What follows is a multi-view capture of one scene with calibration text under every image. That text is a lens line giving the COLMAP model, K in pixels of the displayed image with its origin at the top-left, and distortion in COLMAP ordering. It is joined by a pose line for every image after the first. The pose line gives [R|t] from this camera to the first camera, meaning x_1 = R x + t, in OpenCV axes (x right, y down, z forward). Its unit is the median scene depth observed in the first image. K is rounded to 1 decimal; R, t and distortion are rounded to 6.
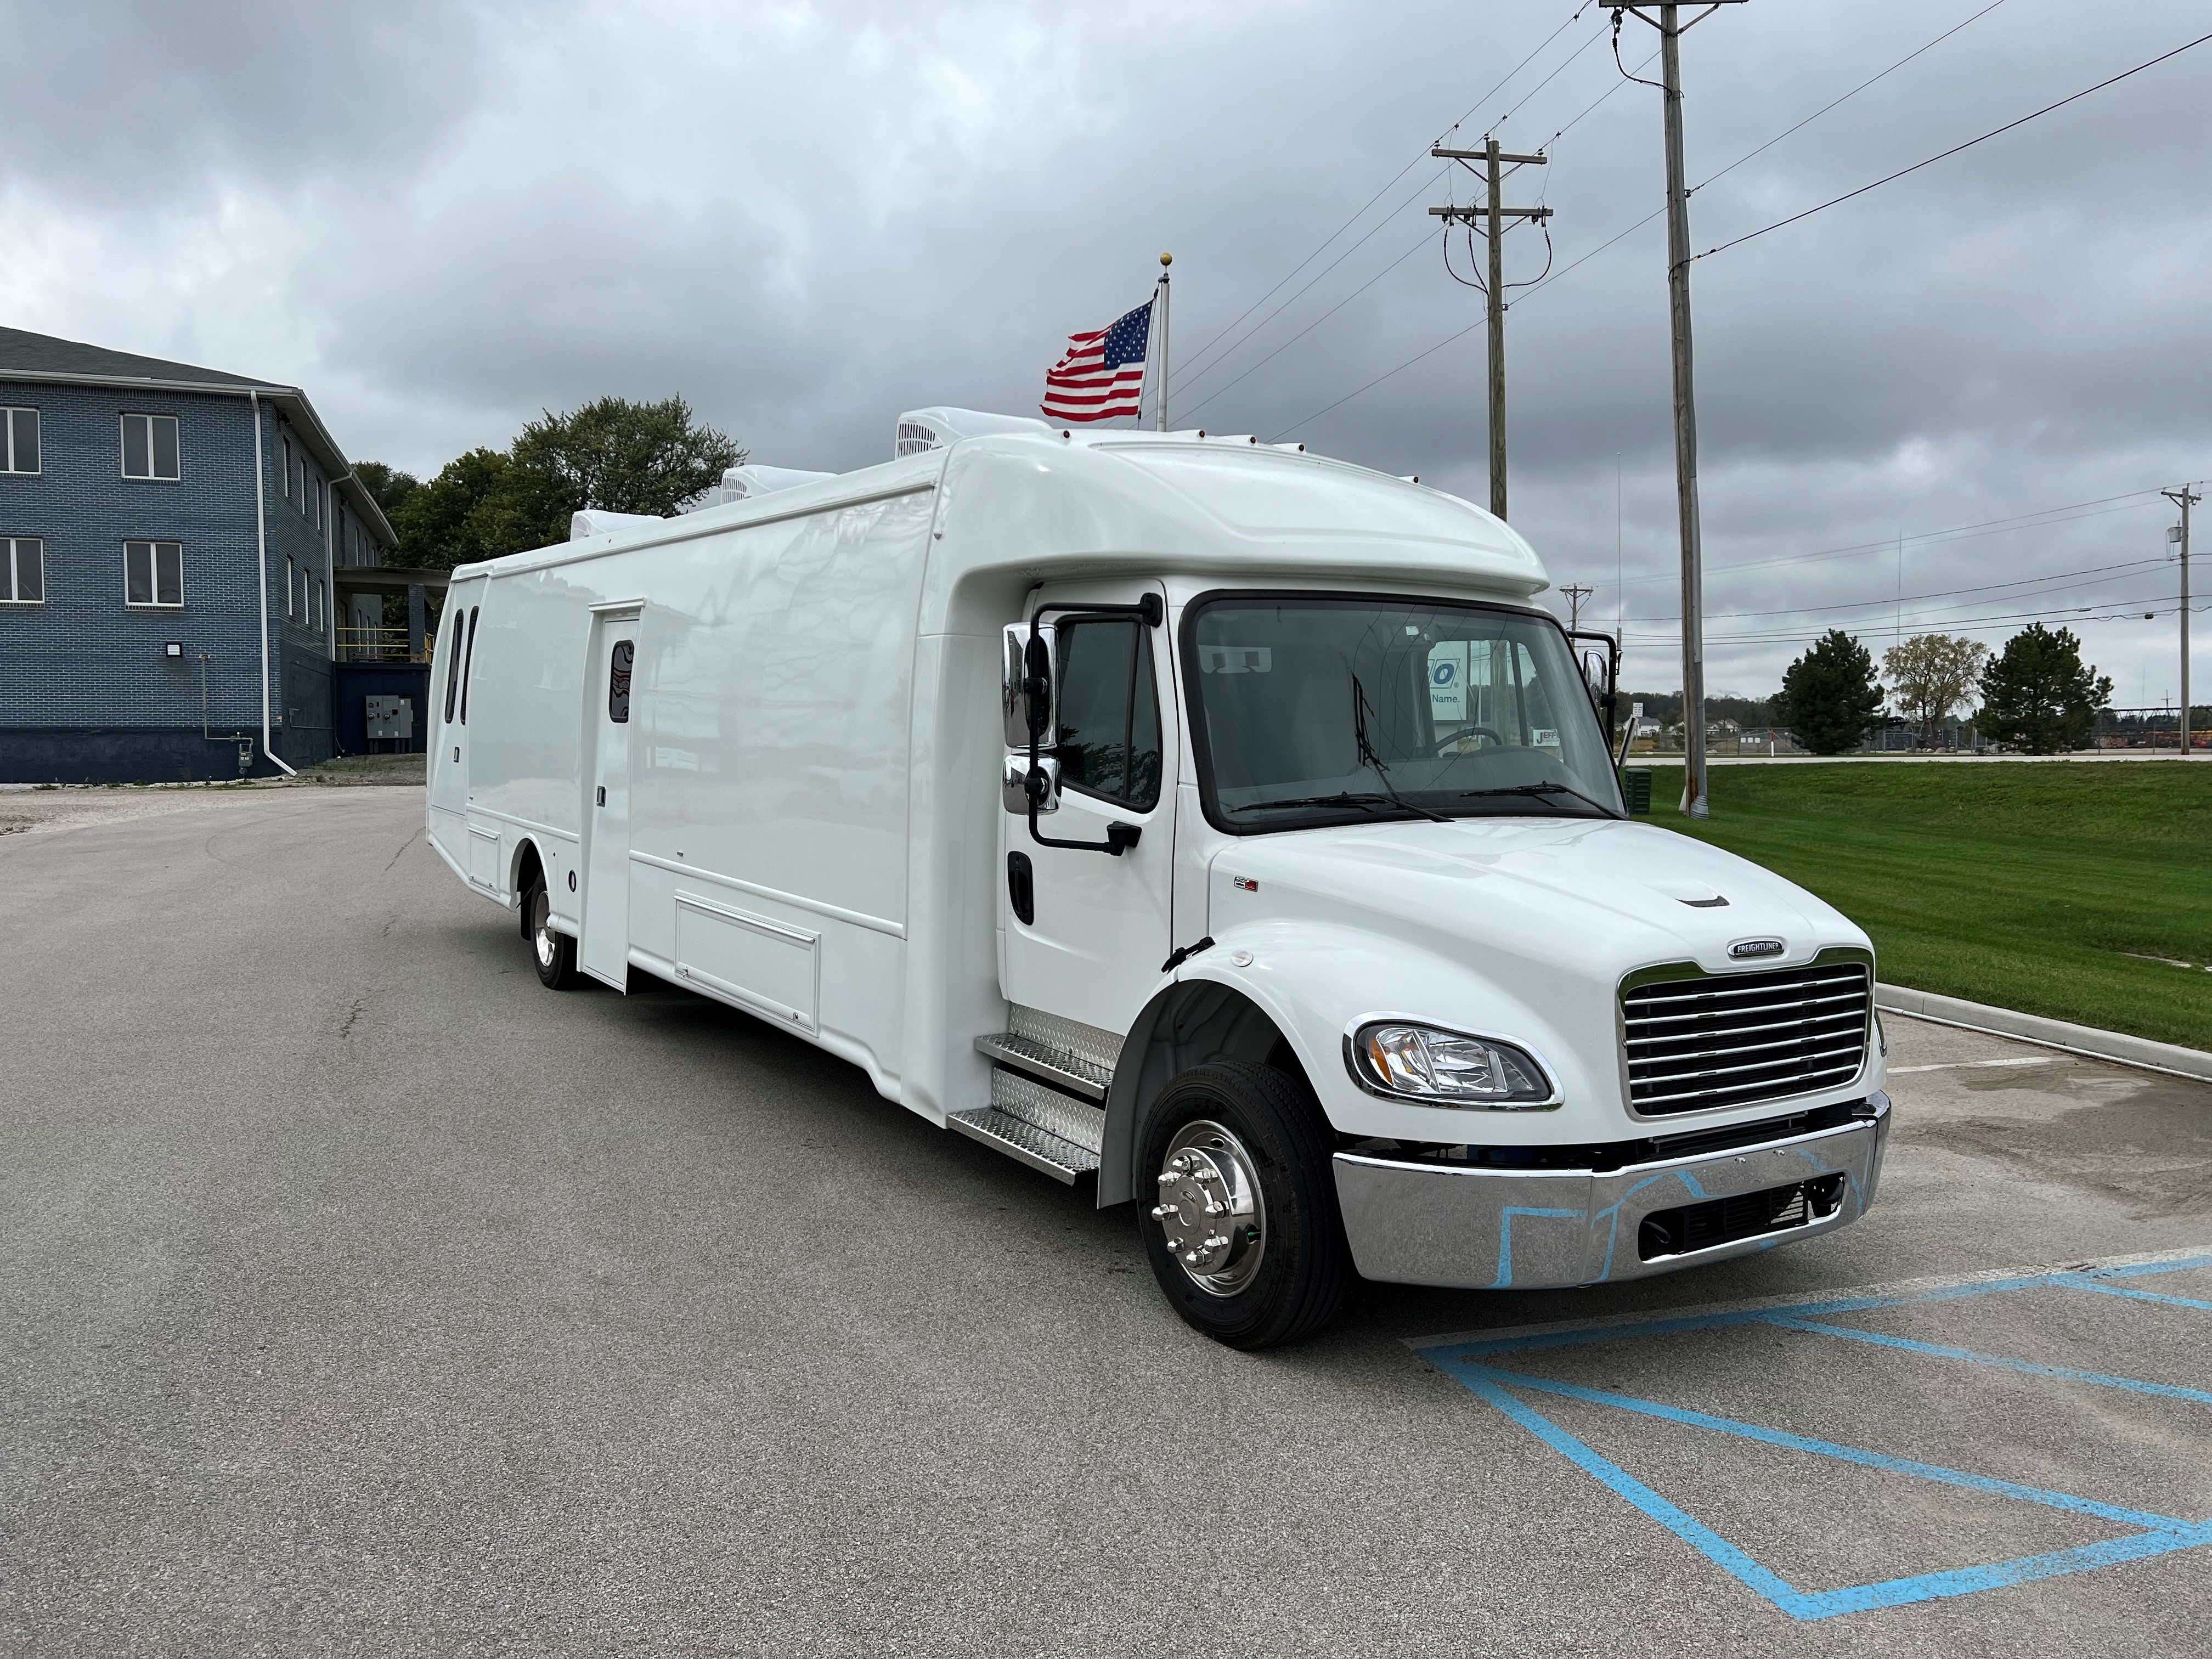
lens RADIAL K [[1689.2, 0, 1116.5], [0, 1689.2, 817.6], [0, 0, 1]] dist [0.058022, -0.066238]
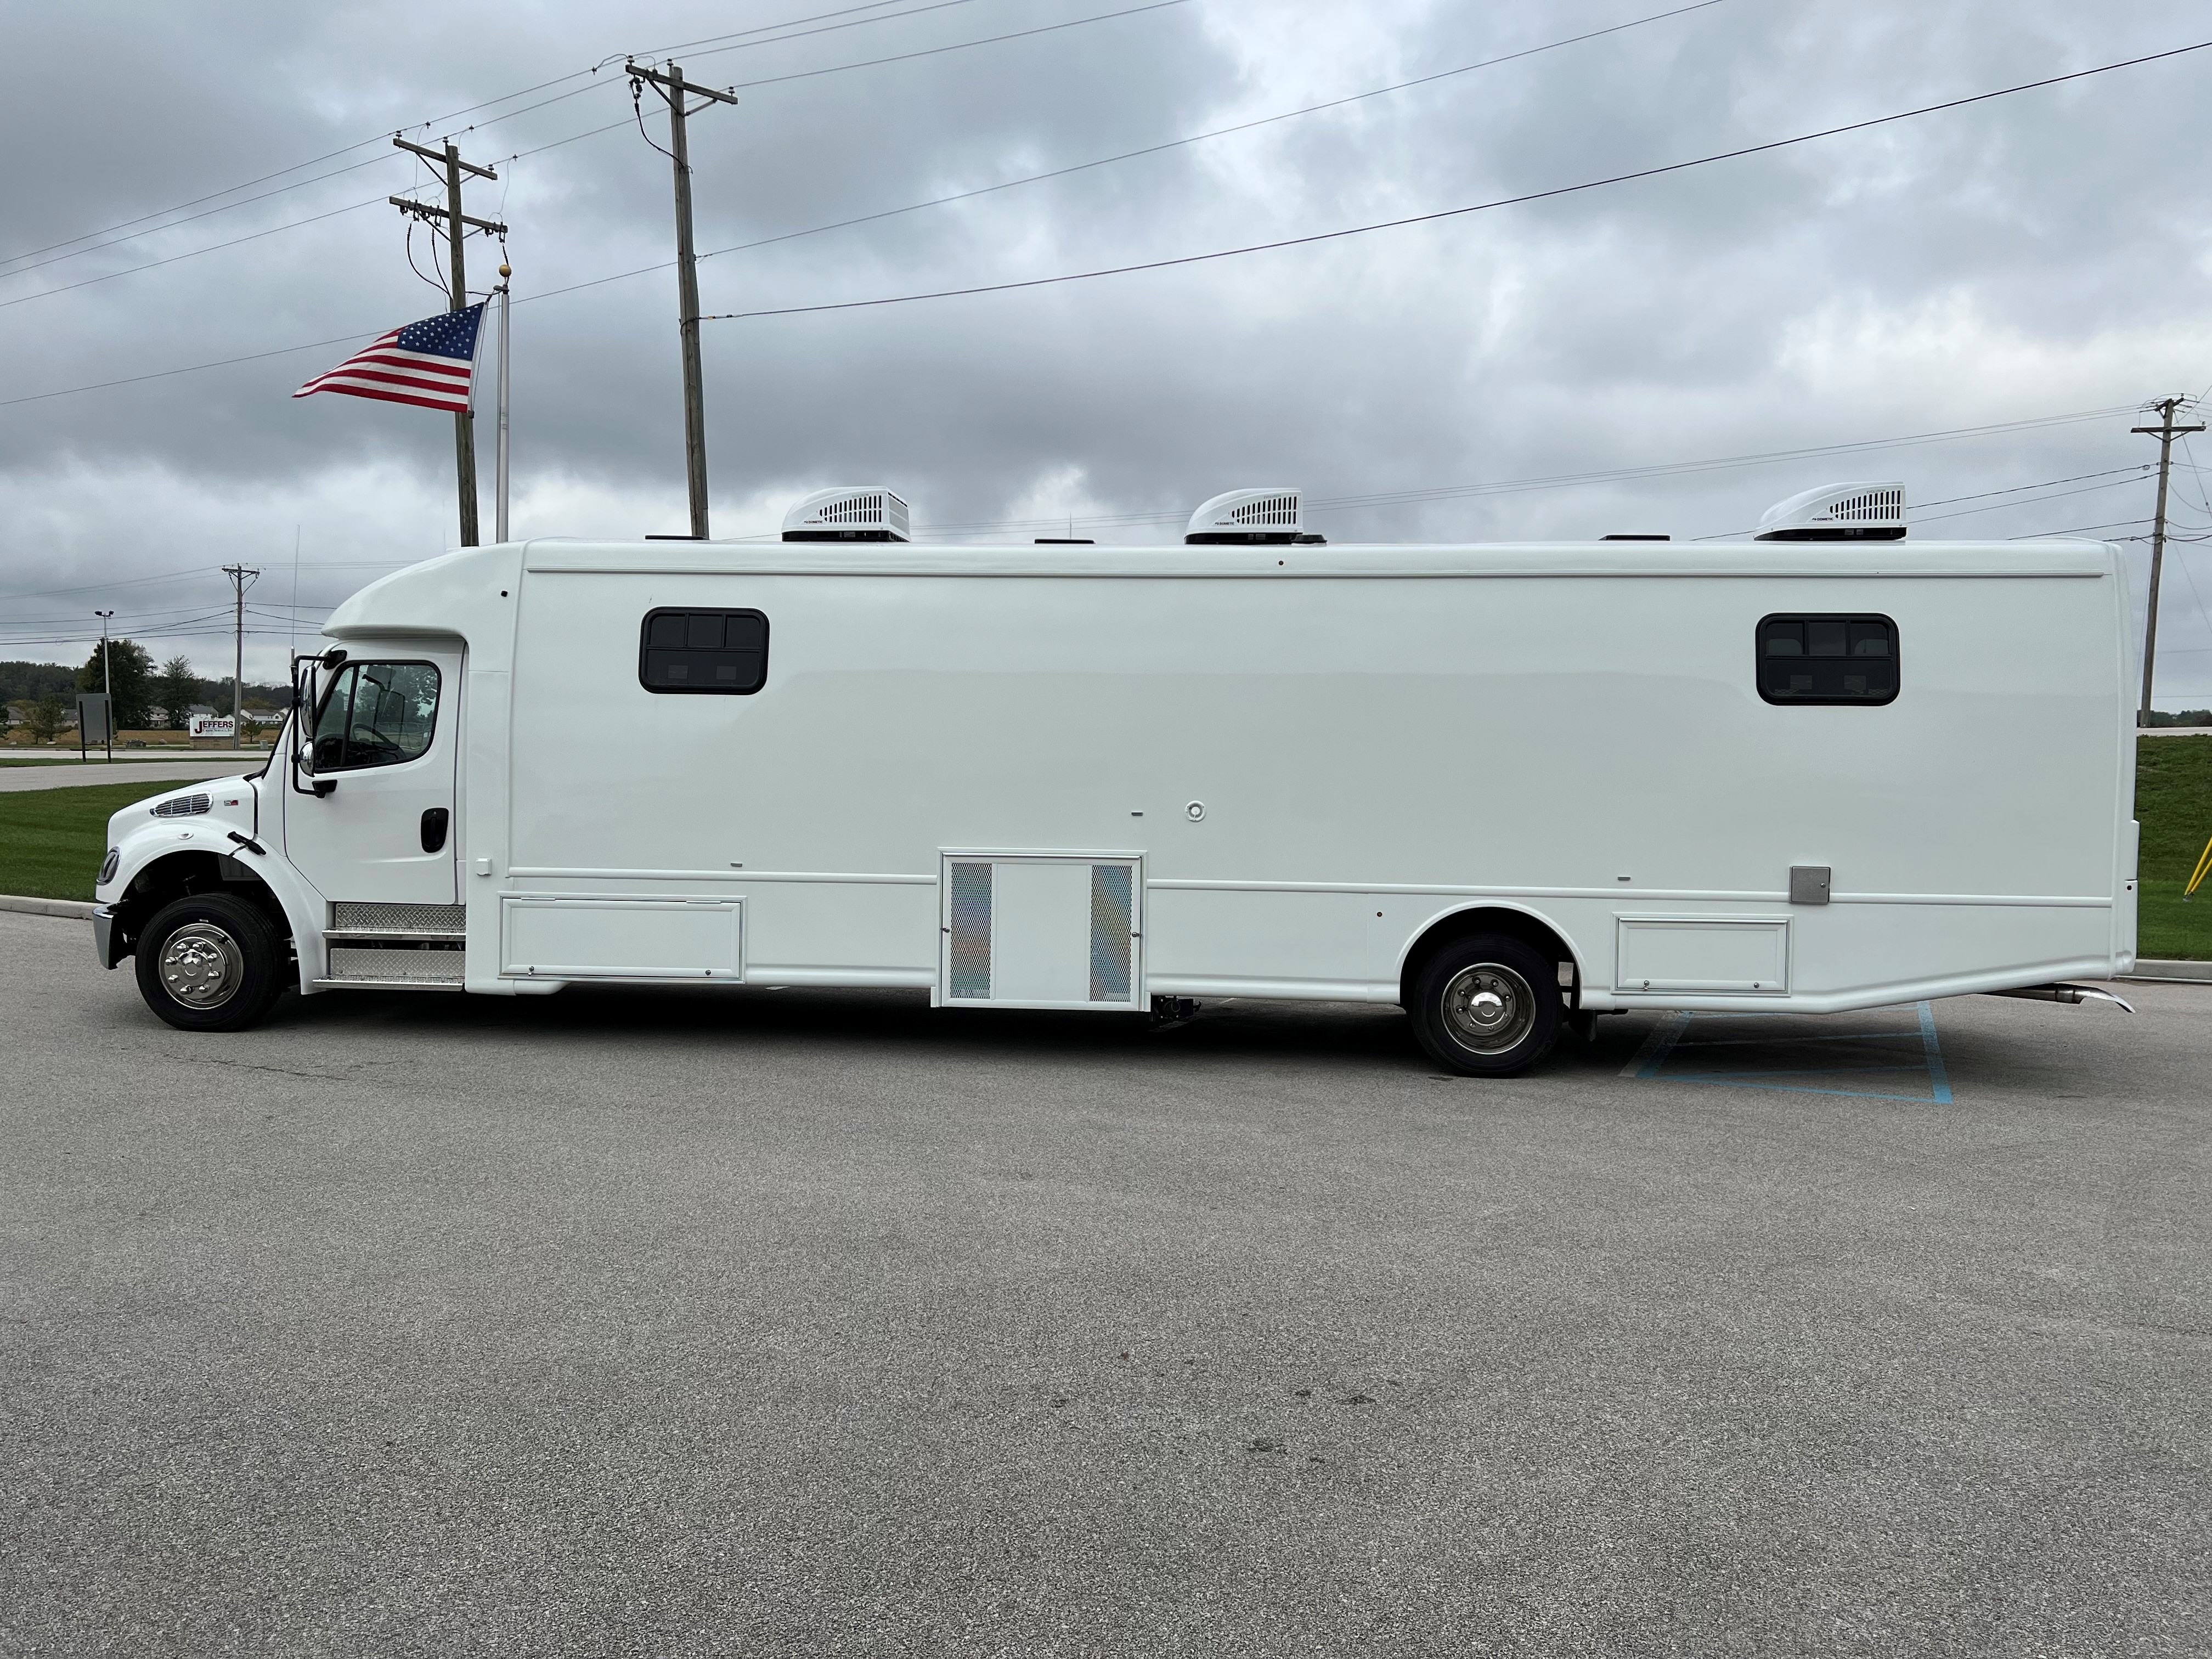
lens RADIAL K [[1682.4, 0, 1131.9], [0, 1682.4, 829.9], [0, 0, 1]] dist [0.039771, -0.031713]
pose [[0.671625, -0.039822, 0.739820, -1.079401], [0.029660, 0.999199, 0.026858, -0.023007], [-0.740297, 0.003904, 0.672268, 0.093096]]
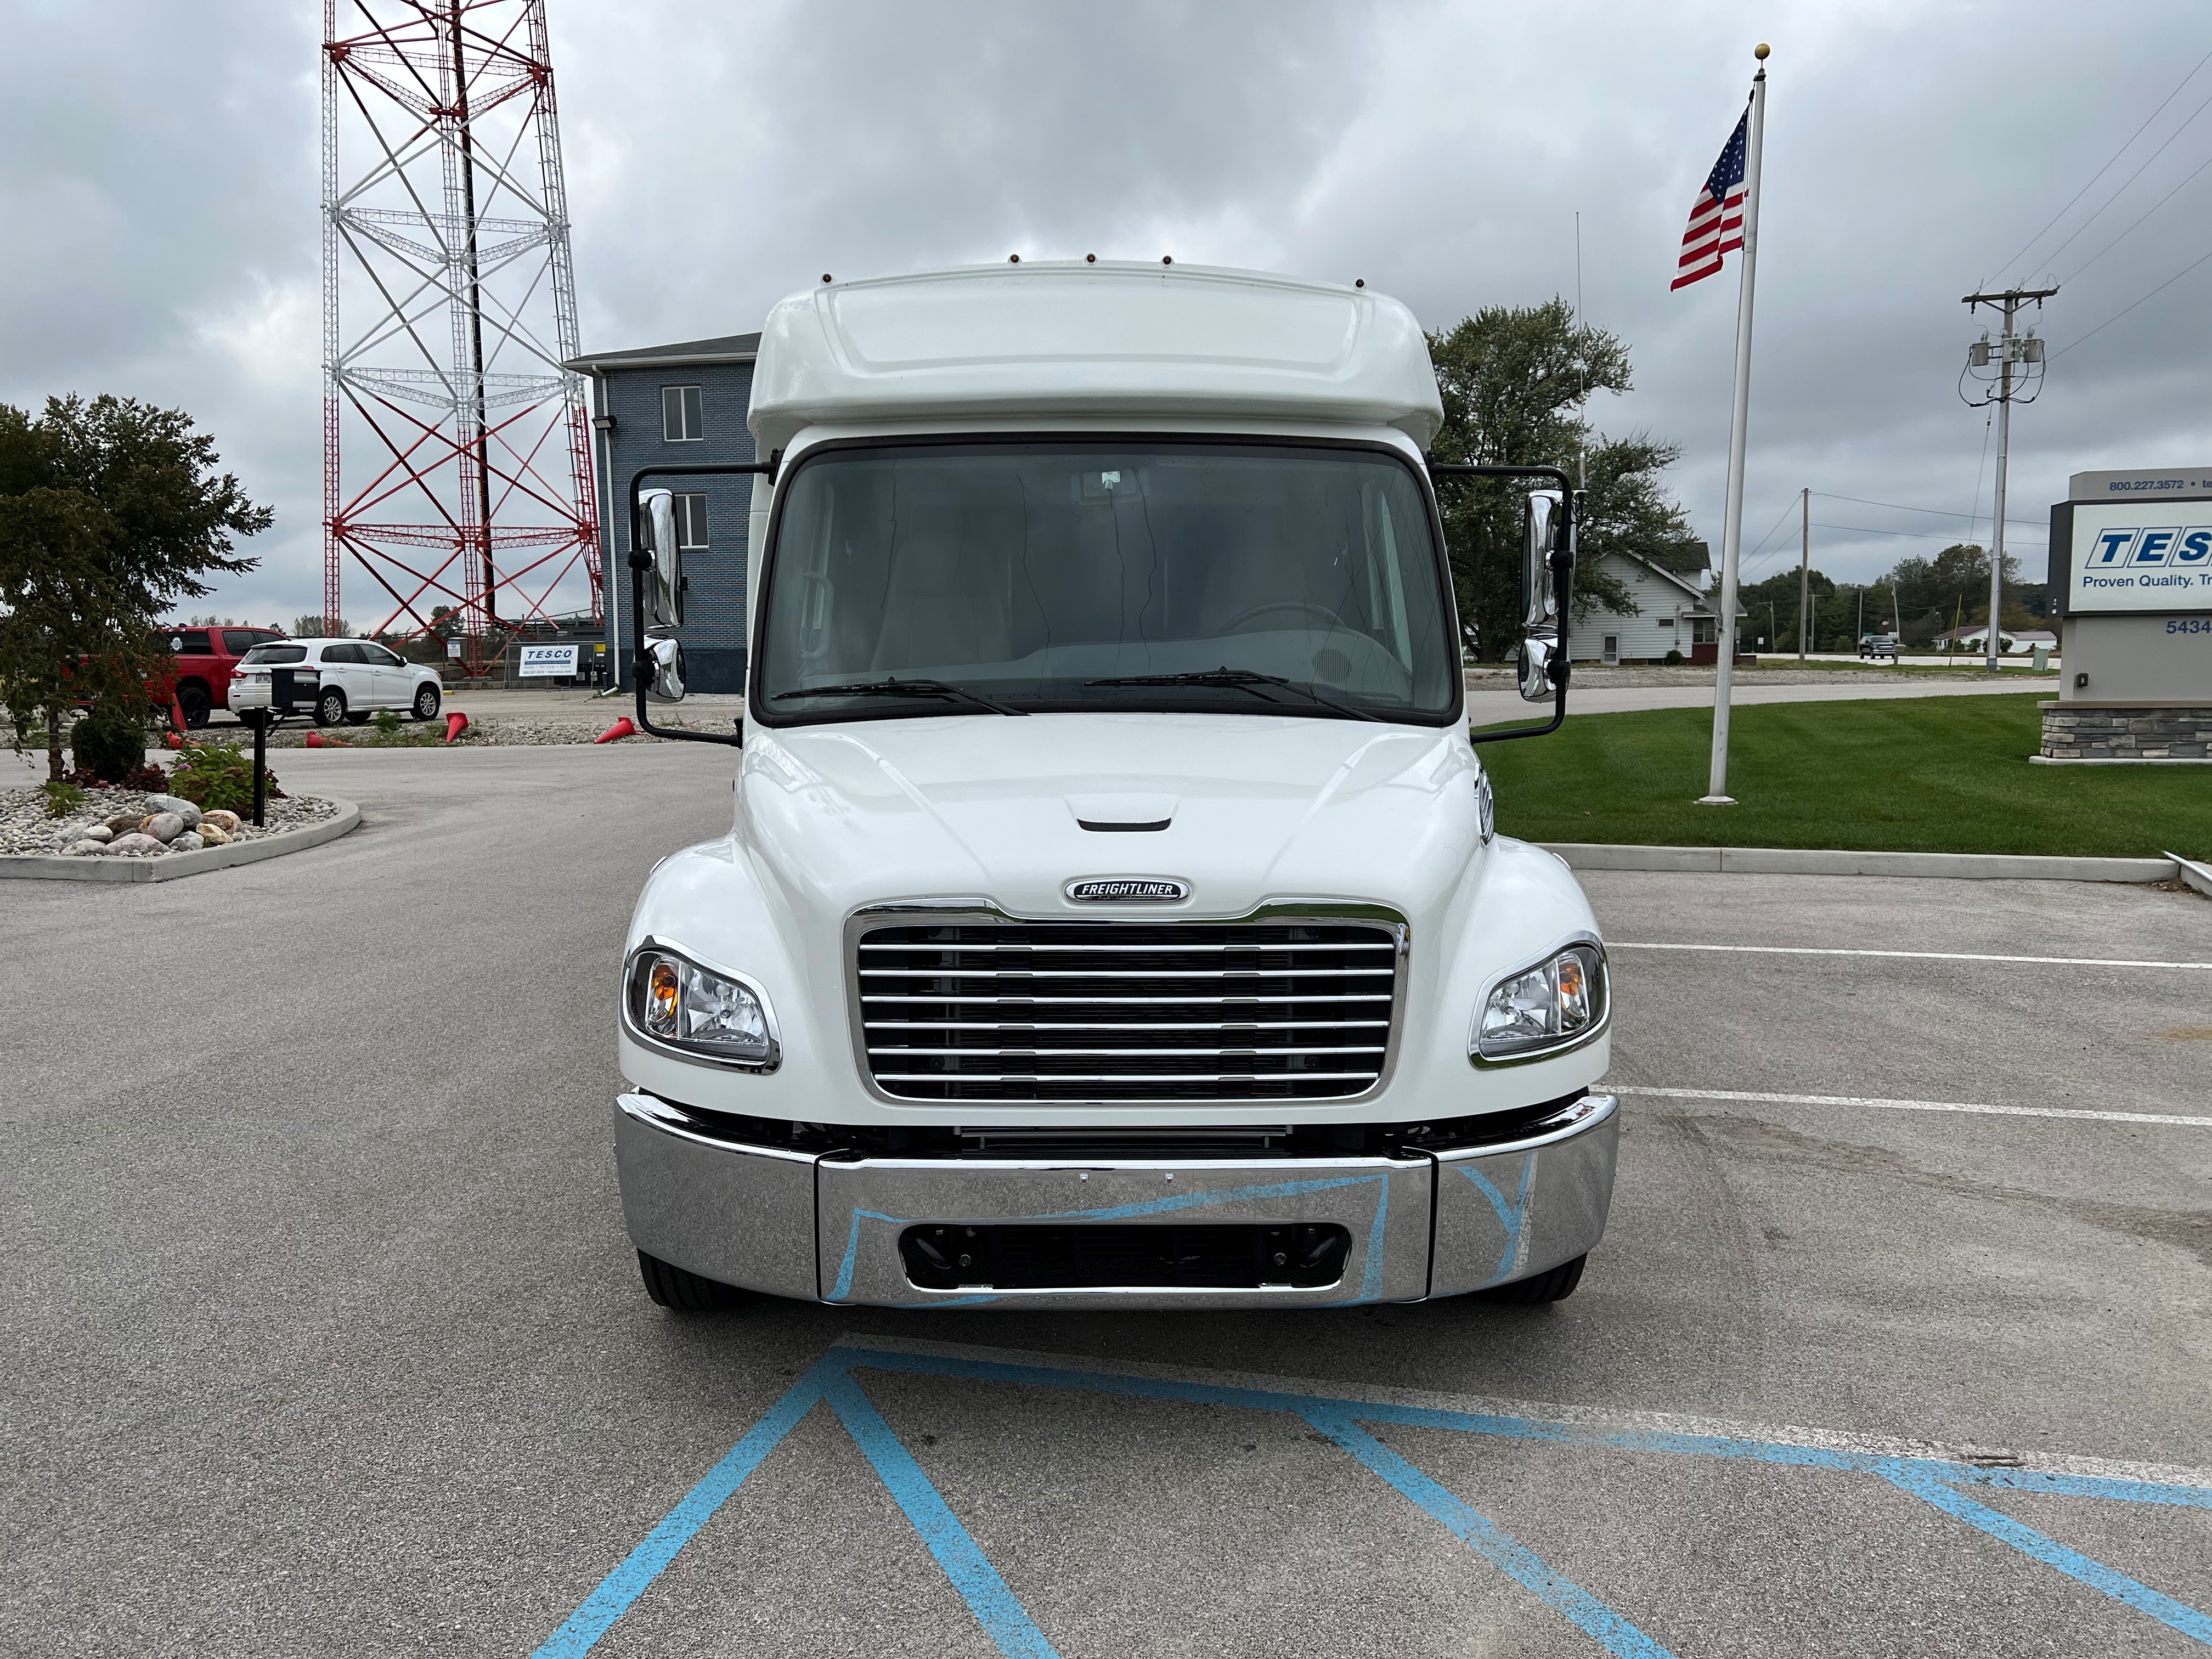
lens RADIAL K [[1689.2, 0, 1116.5], [0, 1689.2, 817.6], [0, 0, 1]] dist [0.058022, -0.066238]
pose [[0.842491, 0.043060, -0.536987, 0.506306], [-0.016362, 0.998386, 0.054387, 0.004938], [0.538462, -0.037034, 0.841835, 0.268209]]
